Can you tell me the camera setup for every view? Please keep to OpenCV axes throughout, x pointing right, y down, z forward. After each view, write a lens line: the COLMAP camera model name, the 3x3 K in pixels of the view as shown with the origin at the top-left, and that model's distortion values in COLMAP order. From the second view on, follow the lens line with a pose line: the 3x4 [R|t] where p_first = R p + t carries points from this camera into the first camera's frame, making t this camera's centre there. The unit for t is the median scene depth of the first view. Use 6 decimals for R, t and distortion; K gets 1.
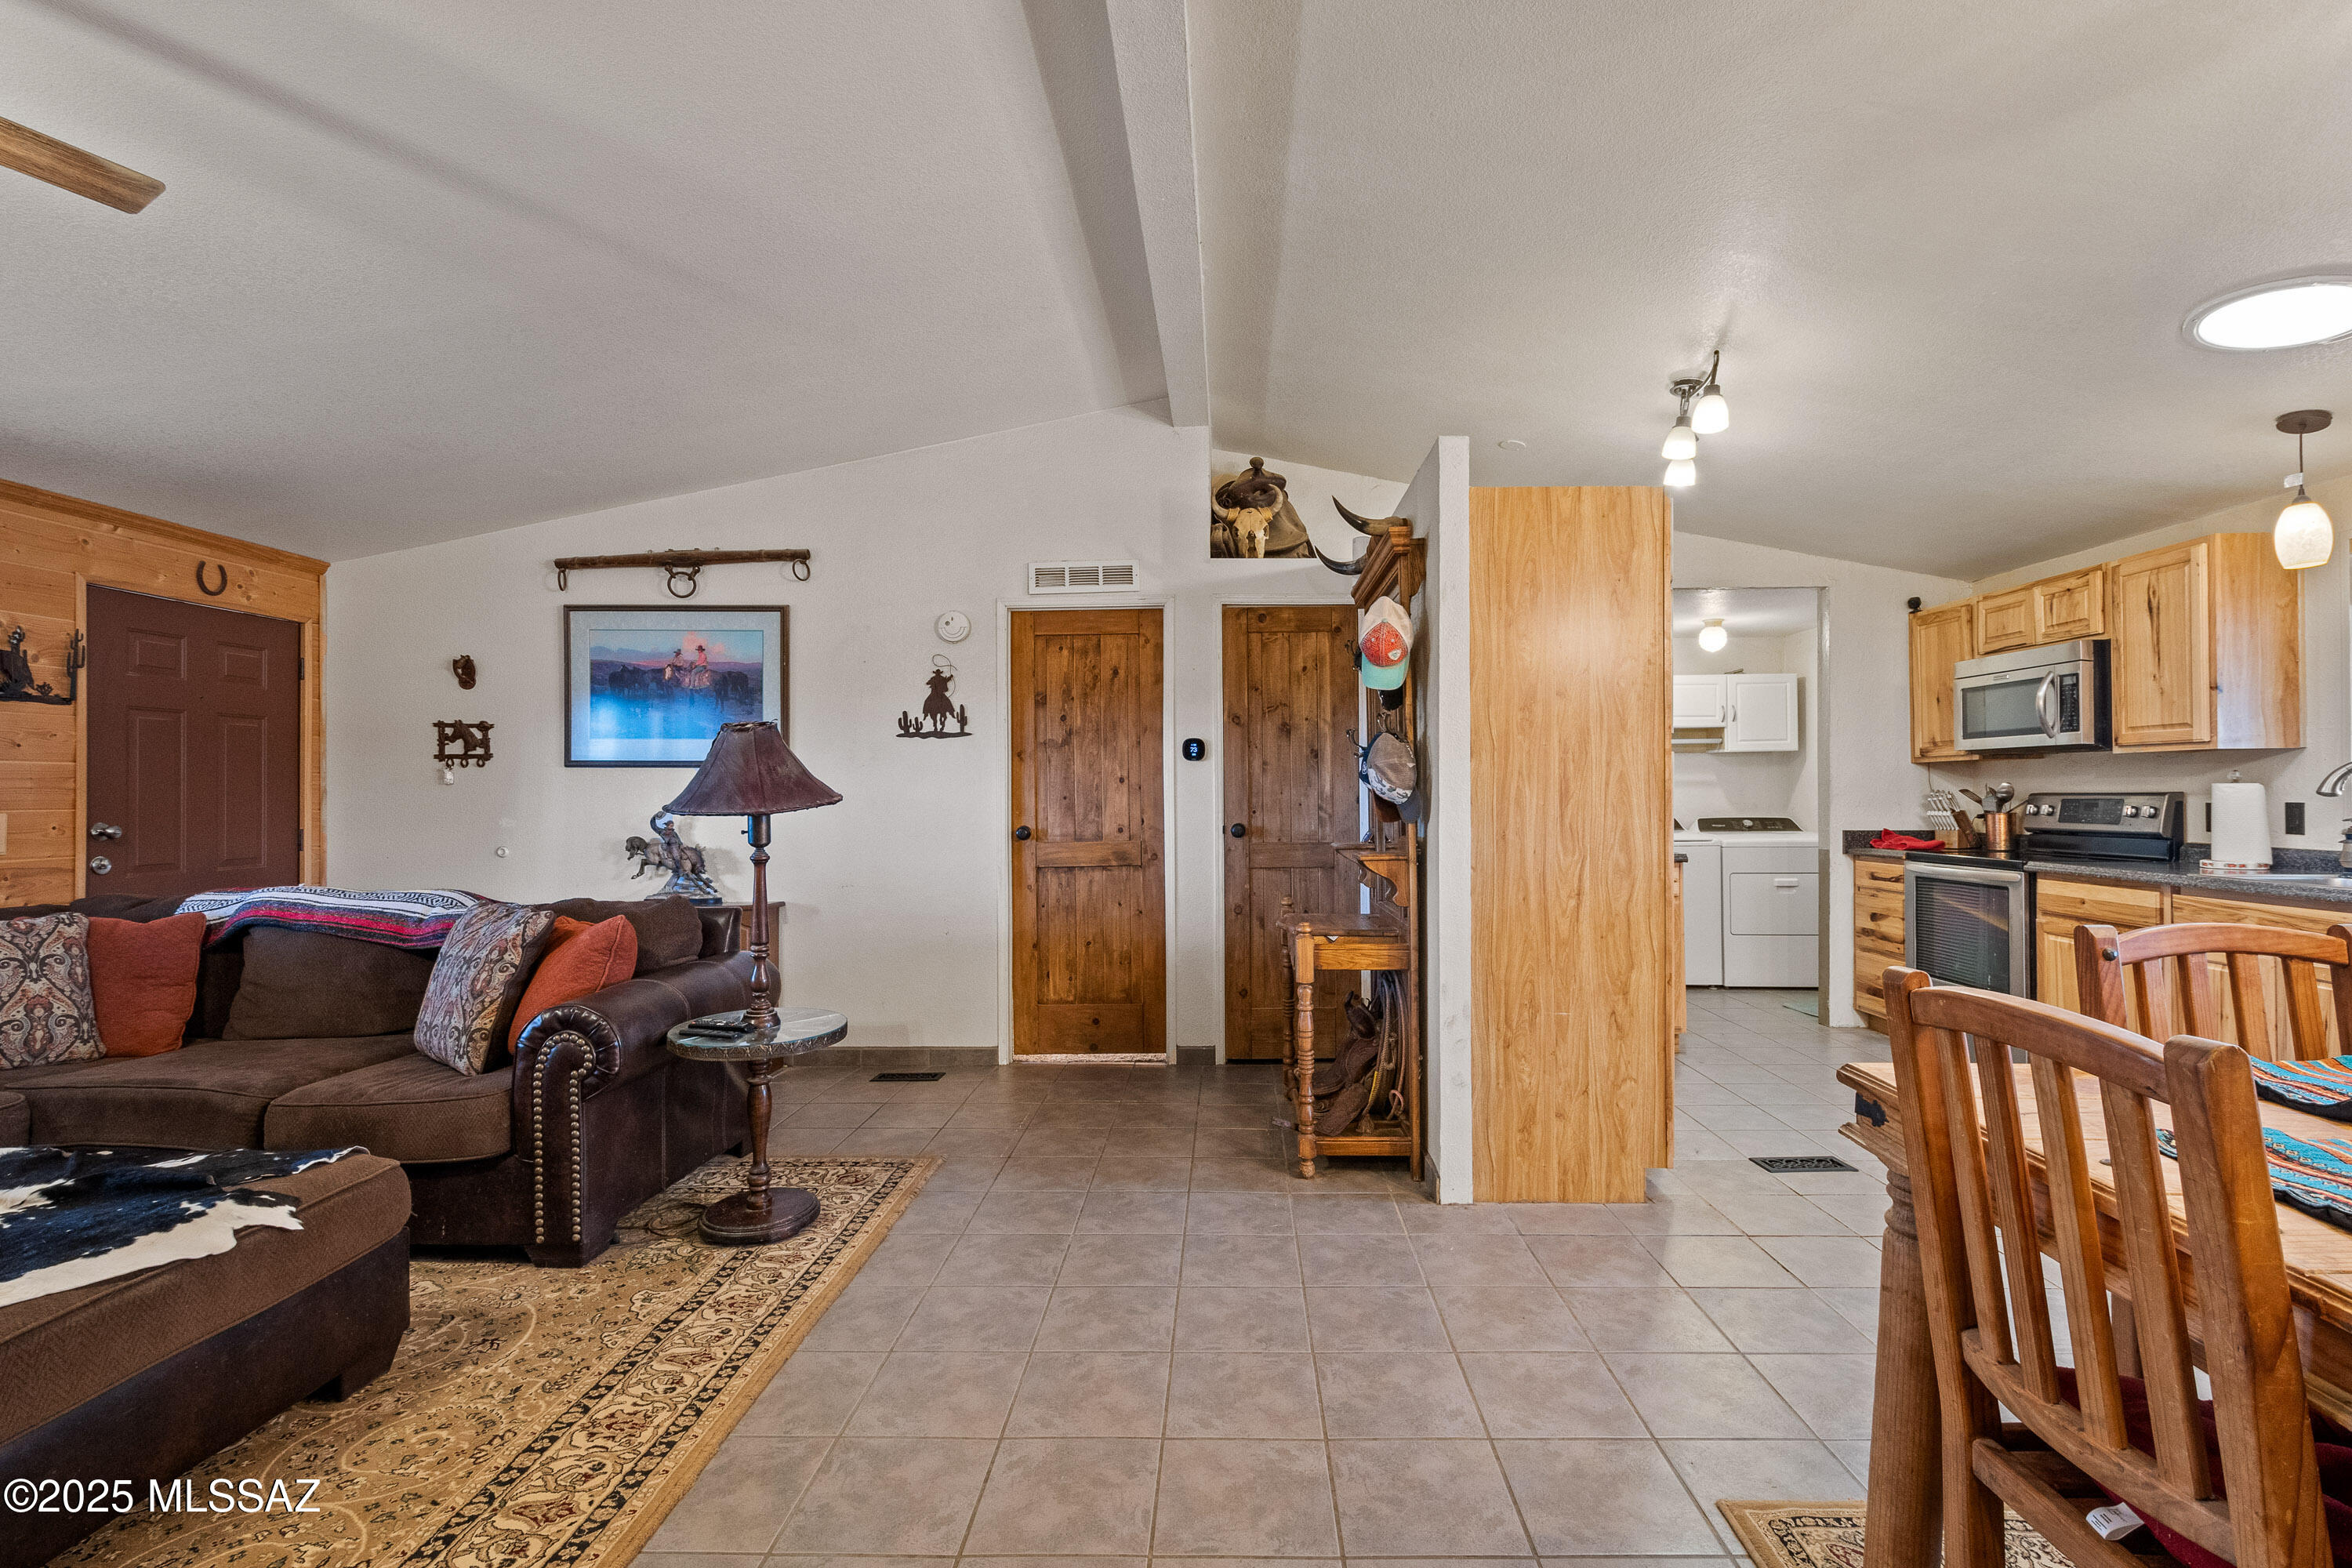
lens RADIAL K [[1062.7, 0, 1218.9], [0, 1062.7, 784.6], [0, 0, 1]] dist [0.003124, -0.000021]
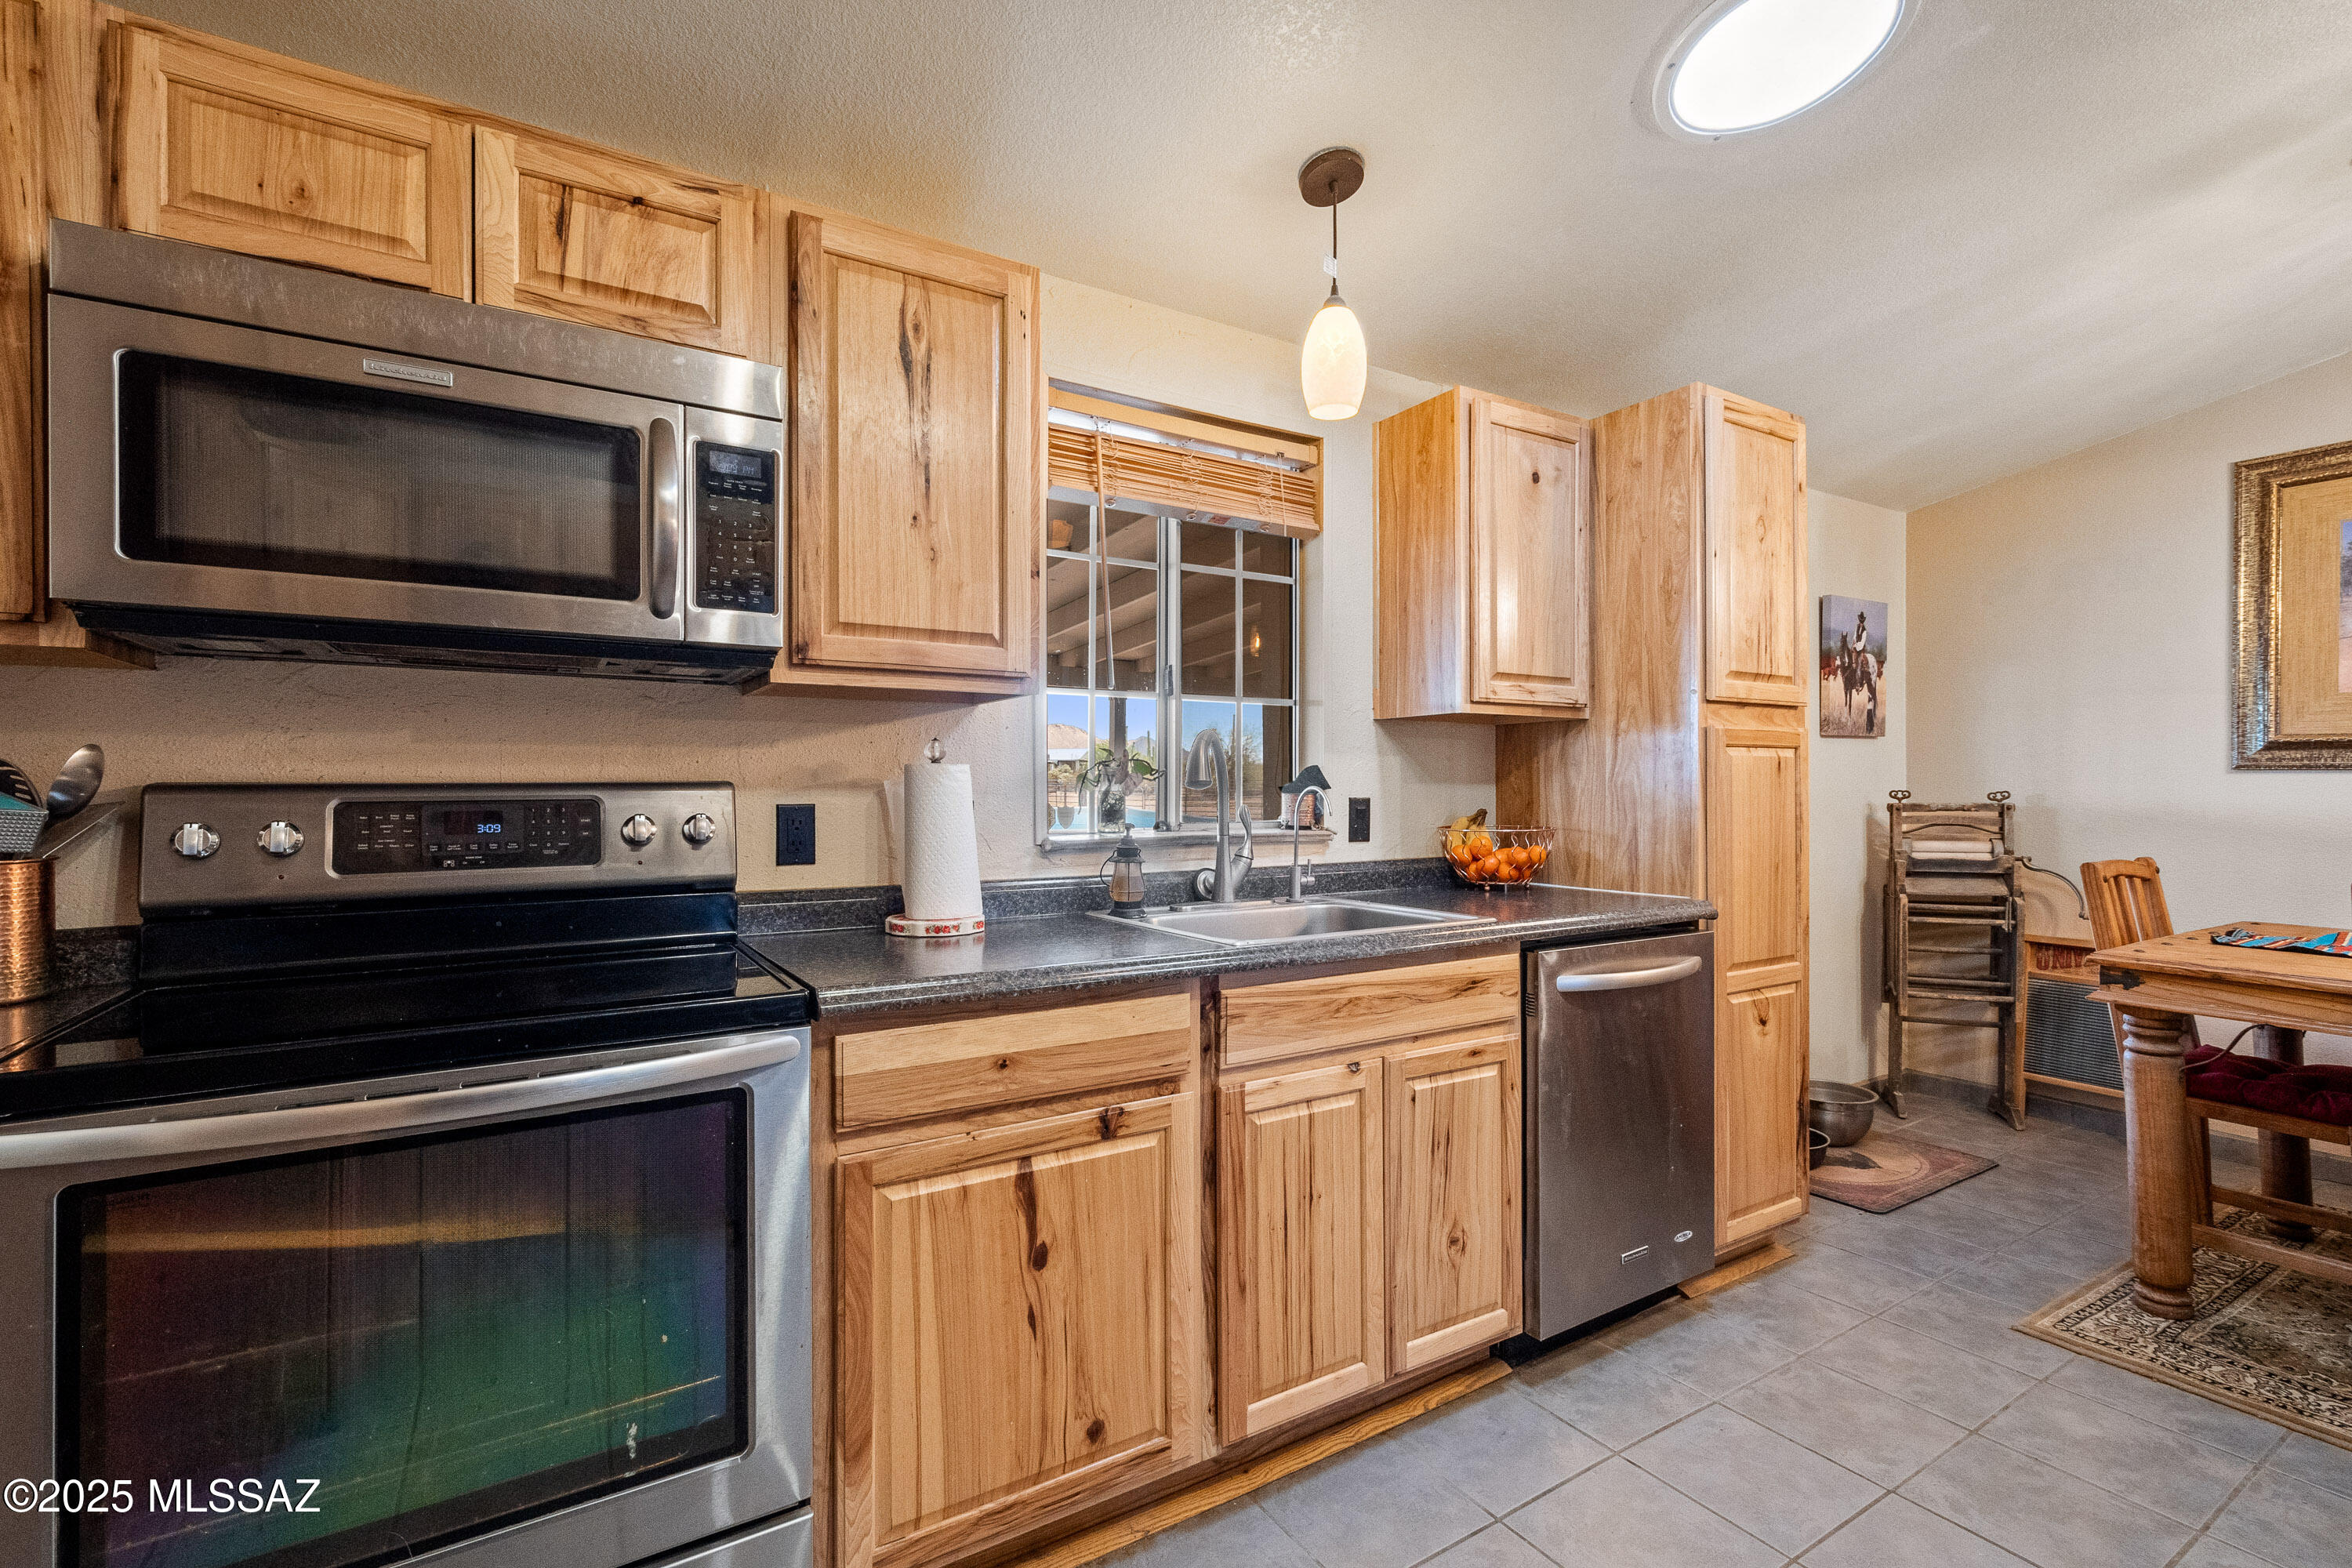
lens RADIAL K [[1056.9, 0, 1176.0], [0, 1056.9, 784.0], [0, 0, 1]] dist [0.006990, -0.000058]
pose [[-0.545844, 0.008319, 0.837846, 0.434000], [-0.002013, 0.999935, -0.011240, 0.012754], [-0.837885, -0.007822, -0.545792, 1.099899]]
